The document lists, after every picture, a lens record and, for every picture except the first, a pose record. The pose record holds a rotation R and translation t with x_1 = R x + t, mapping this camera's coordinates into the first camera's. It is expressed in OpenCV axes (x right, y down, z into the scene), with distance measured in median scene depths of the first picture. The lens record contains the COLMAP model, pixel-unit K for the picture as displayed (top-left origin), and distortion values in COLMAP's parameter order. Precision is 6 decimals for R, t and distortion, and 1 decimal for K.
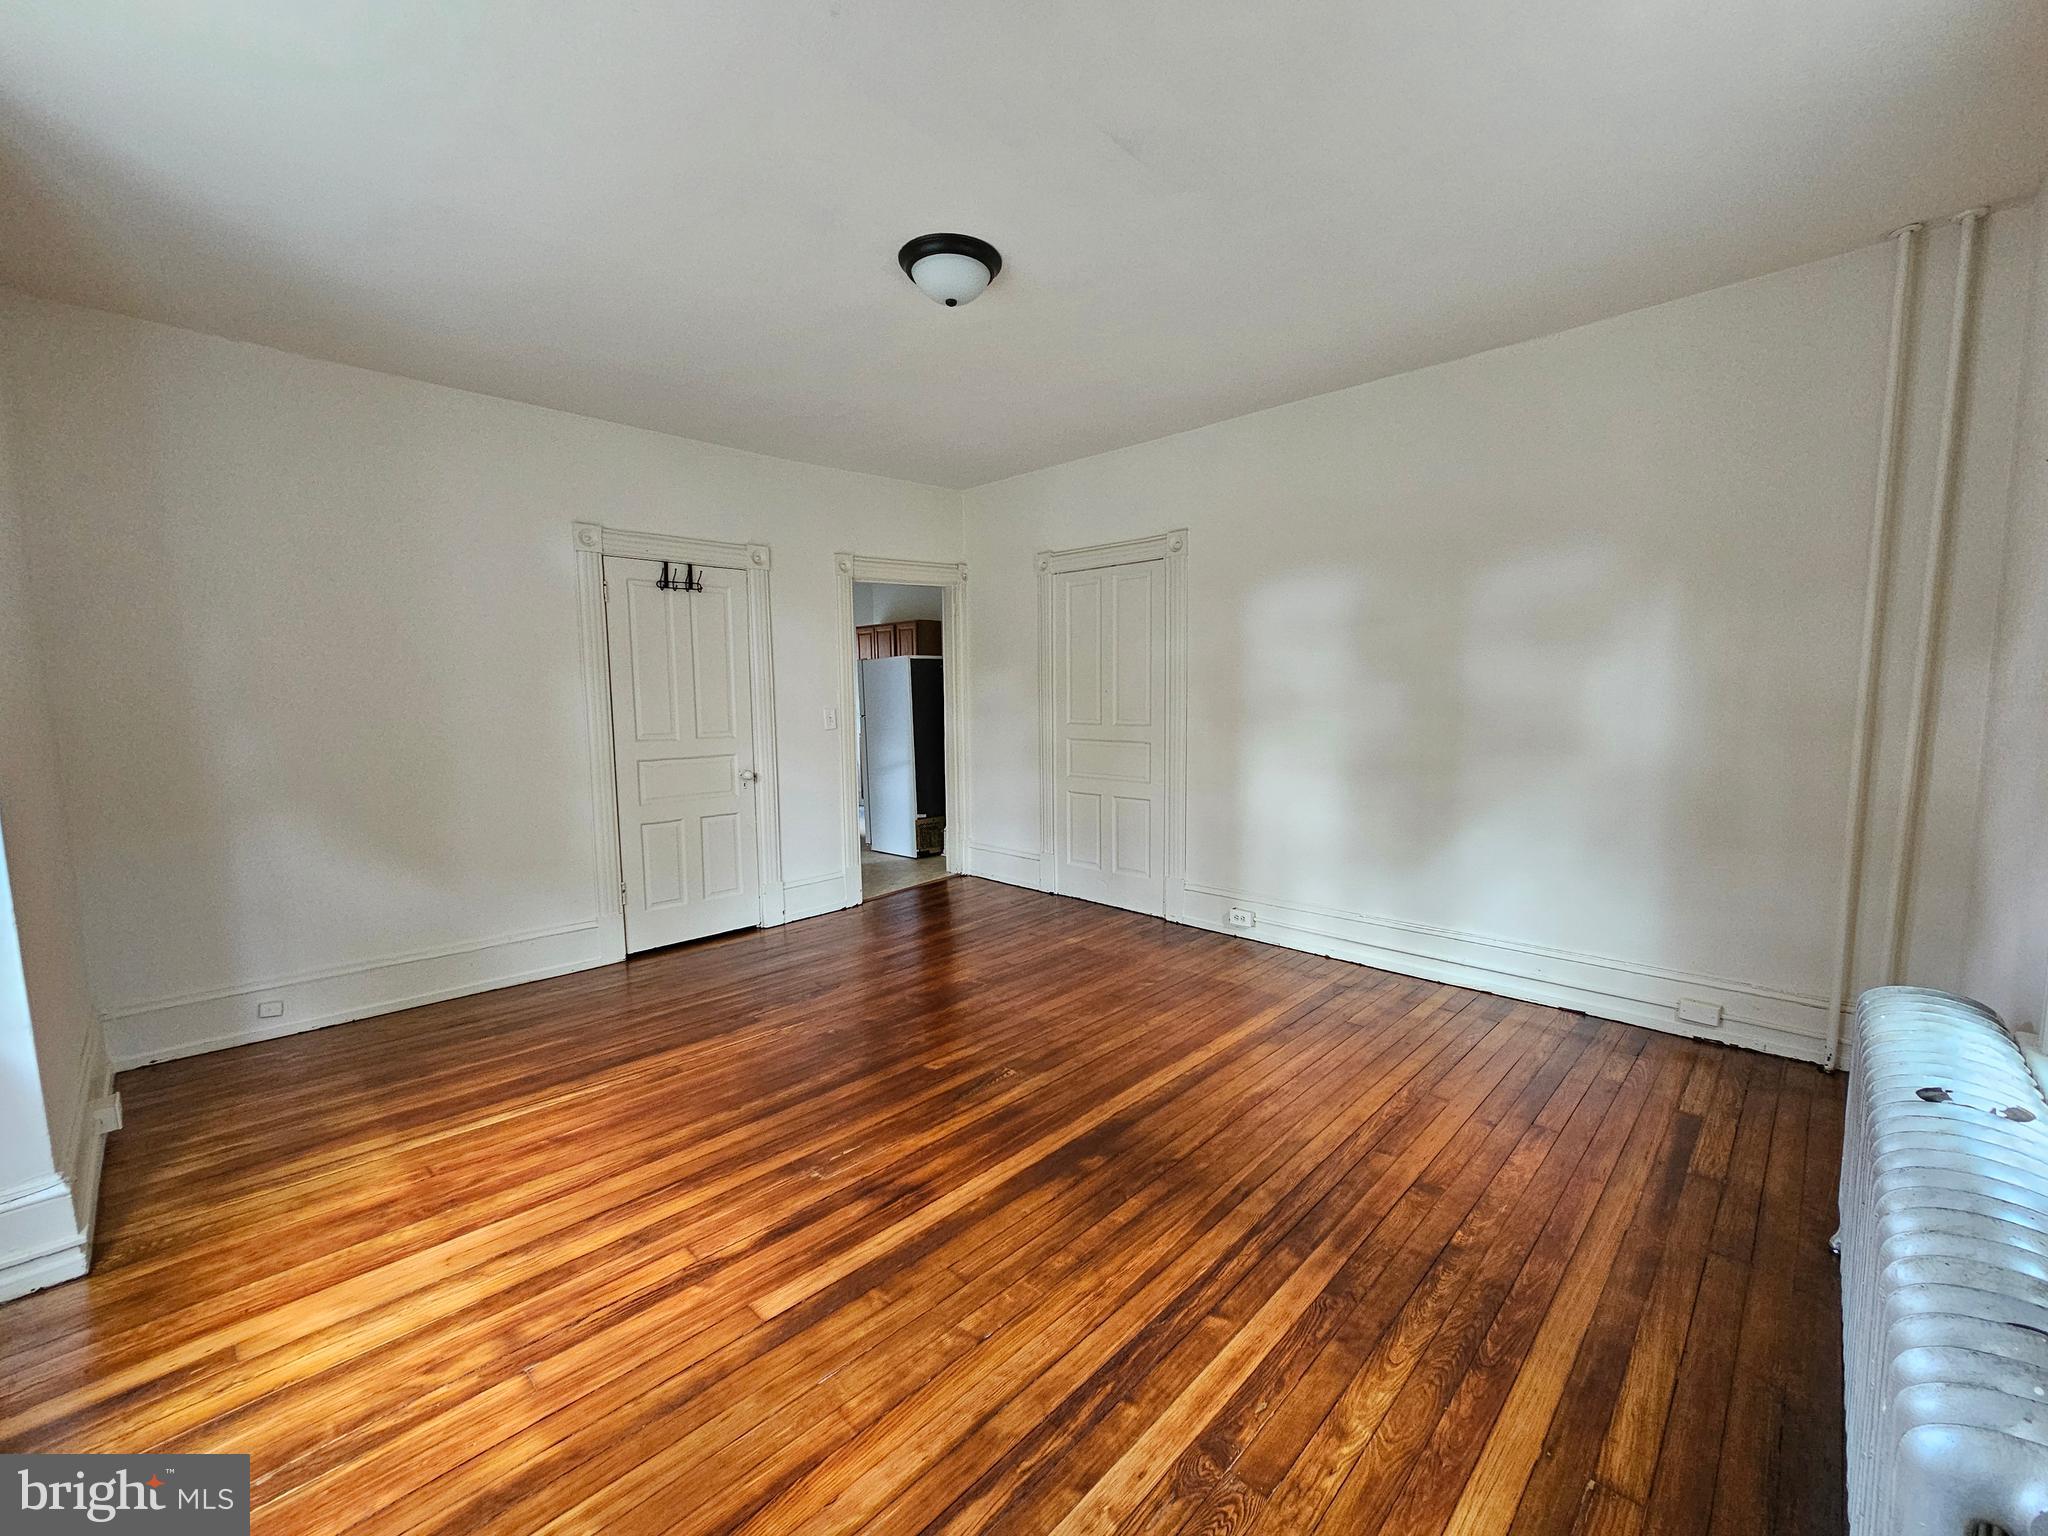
lens RADIAL K [[837.3, 0, 1025.8], [0, 837.3, 771.0], [0, 0, 1]] dist [-0.003102, -0.000455]
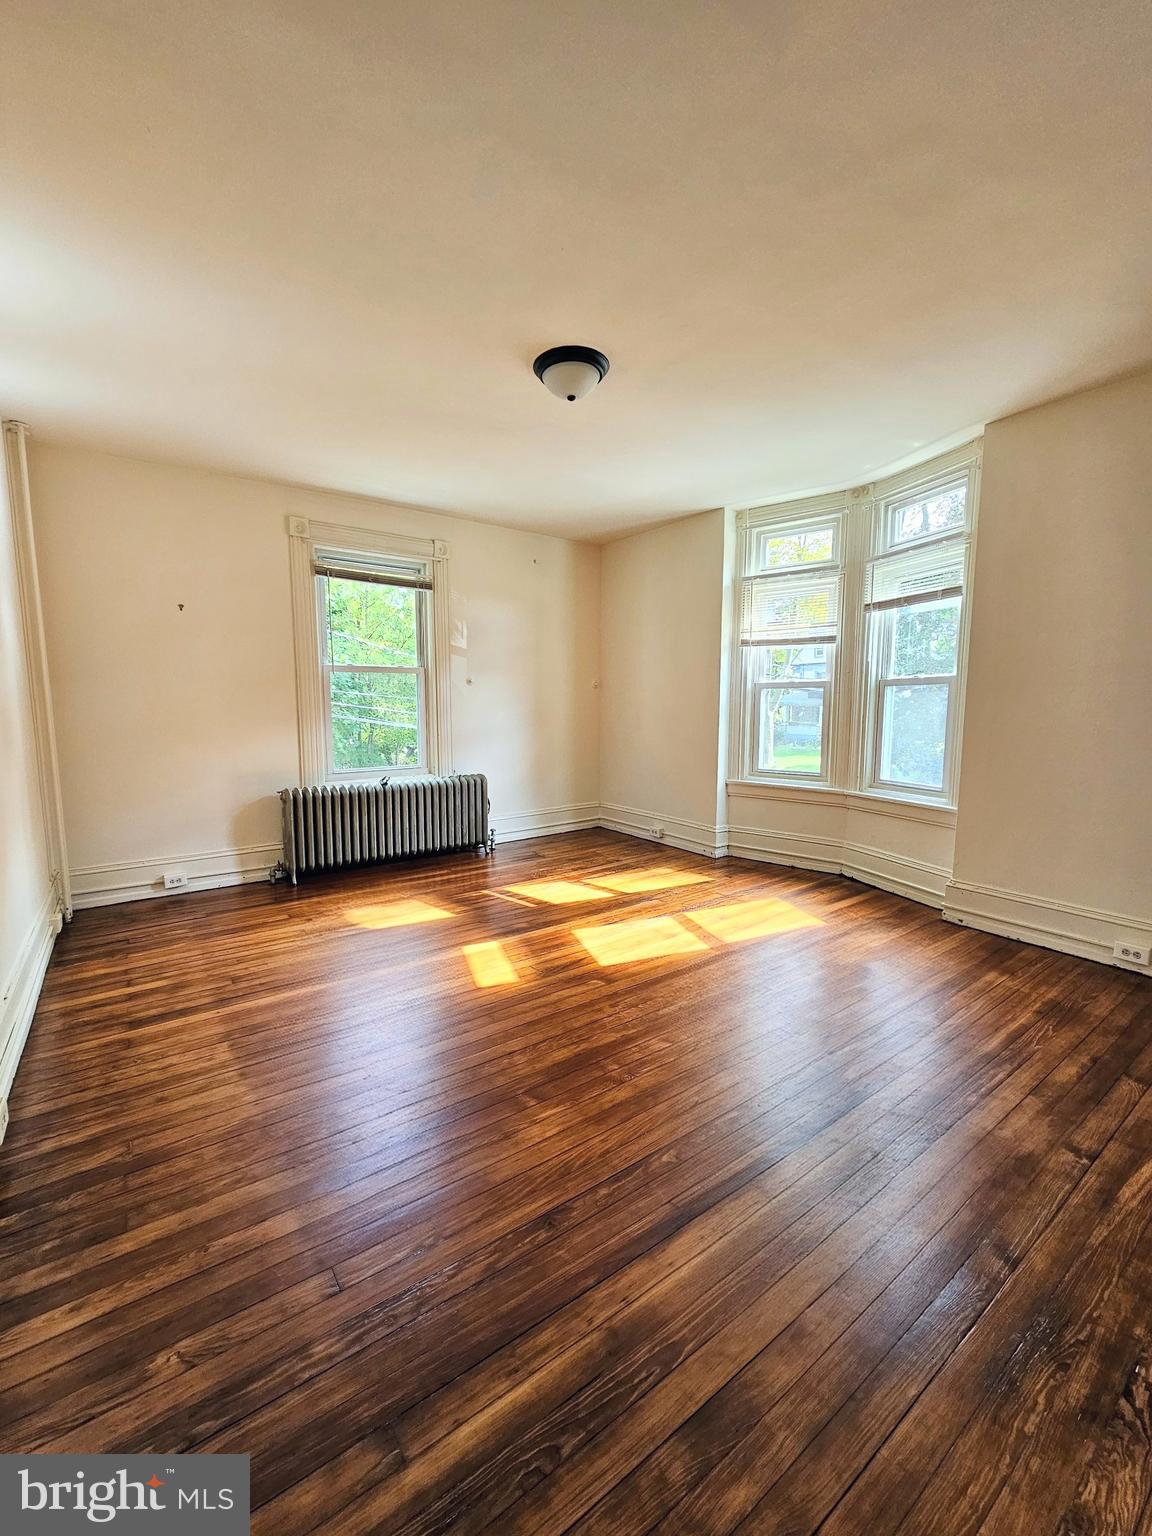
lens RADIAL K [[628.0, 0, 574.8], [0, 628.0, 767.9], [0, 0, 1]] dist [-0.003102, -0.000455]
pose [[-0.985069, -0.006892, 0.172019, -0.227610], [0.030159, 0.976838, 0.211844, -0.158502], [-0.169495, 0.213869, -0.962046, 1.775596]]
